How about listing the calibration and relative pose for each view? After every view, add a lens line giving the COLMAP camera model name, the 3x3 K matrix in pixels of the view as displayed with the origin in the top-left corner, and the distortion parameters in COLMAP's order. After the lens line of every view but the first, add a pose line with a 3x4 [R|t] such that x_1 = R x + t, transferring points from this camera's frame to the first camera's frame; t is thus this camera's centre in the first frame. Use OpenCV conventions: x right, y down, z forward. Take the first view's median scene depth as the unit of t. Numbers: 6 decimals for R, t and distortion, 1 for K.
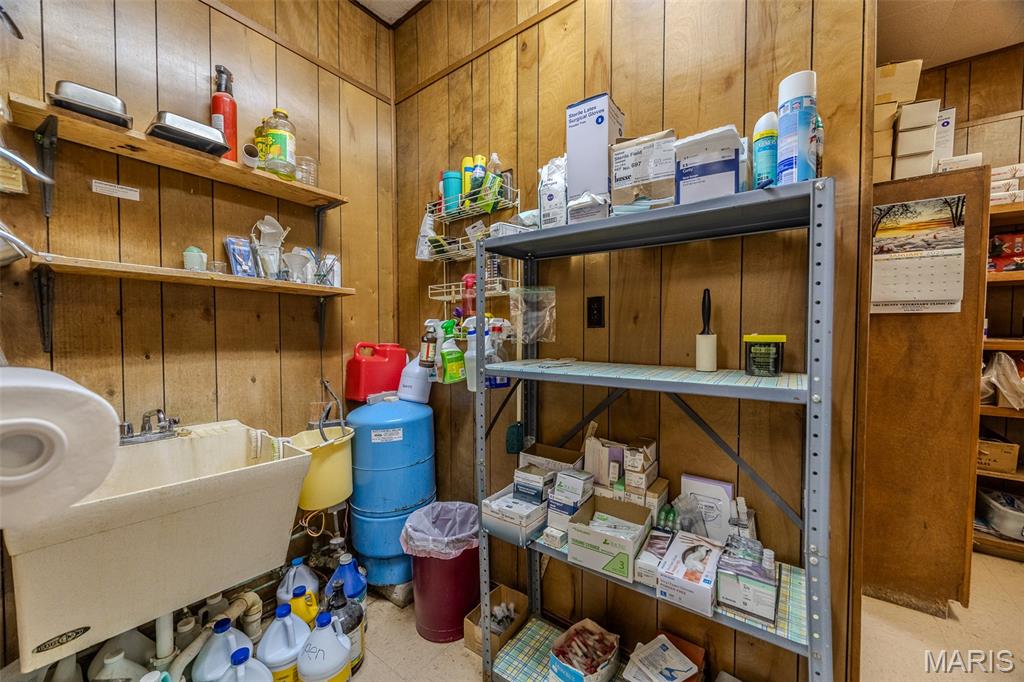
lens RADIAL K [[390.2, 0, 508.3], [0, 390.2, 344.2], [0, 0, 1]] dist [-0.005269, 0.000468]
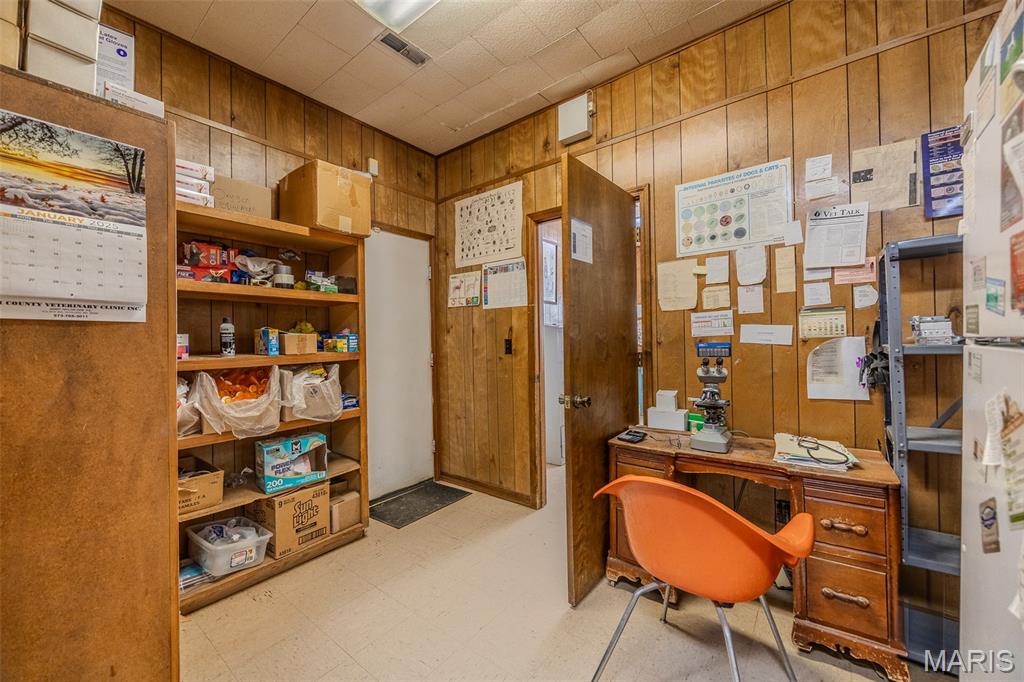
lens RADIAL K [[390.2, 0, 510.0], [0, 390.2, 338.8], [0, 0, 1]] dist [-0.005269, 0.000468]
pose [[0.012763, 0.004388, 0.999909, 0.476184], [0.051472, 0.998662, -0.005039, -0.017398], [-0.998593, 0.051532, 0.012520, 0.344821]]
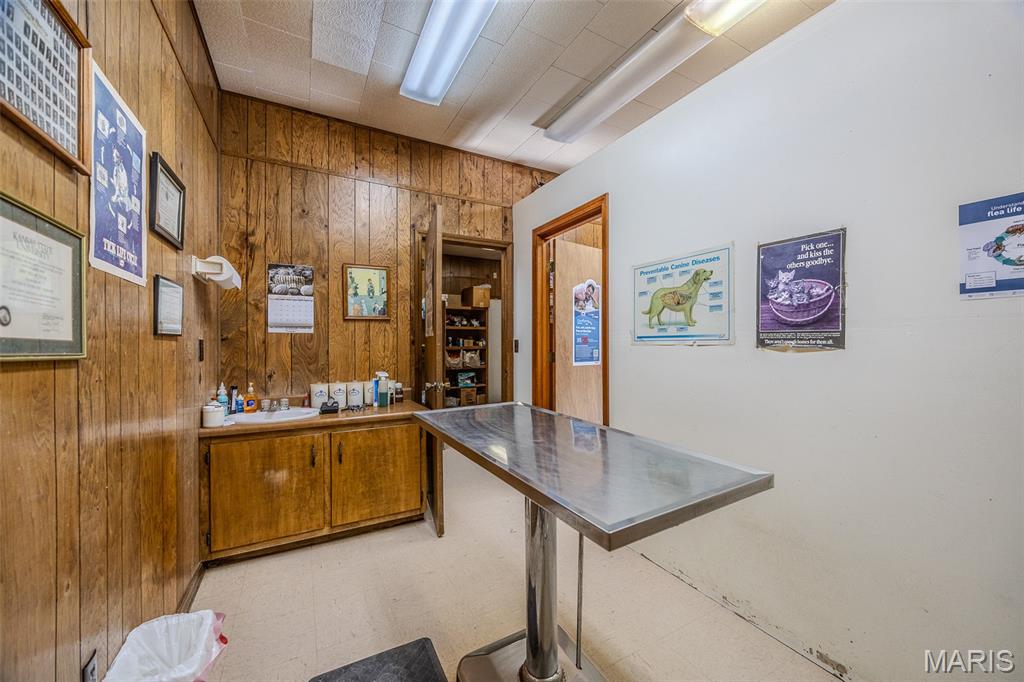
lens RADIAL K [[390.2, 0, 514.1], [0, 390.2, 343.4], [0, 0, 1]] dist [-0.005269, 0.000468]
pose [[0.403255, -0.000210, 0.915088, -1.865889], [0.032684, 0.999365, -0.014174, 0.034697], [-0.914504, 0.035624, 0.403006, -1.075251]]
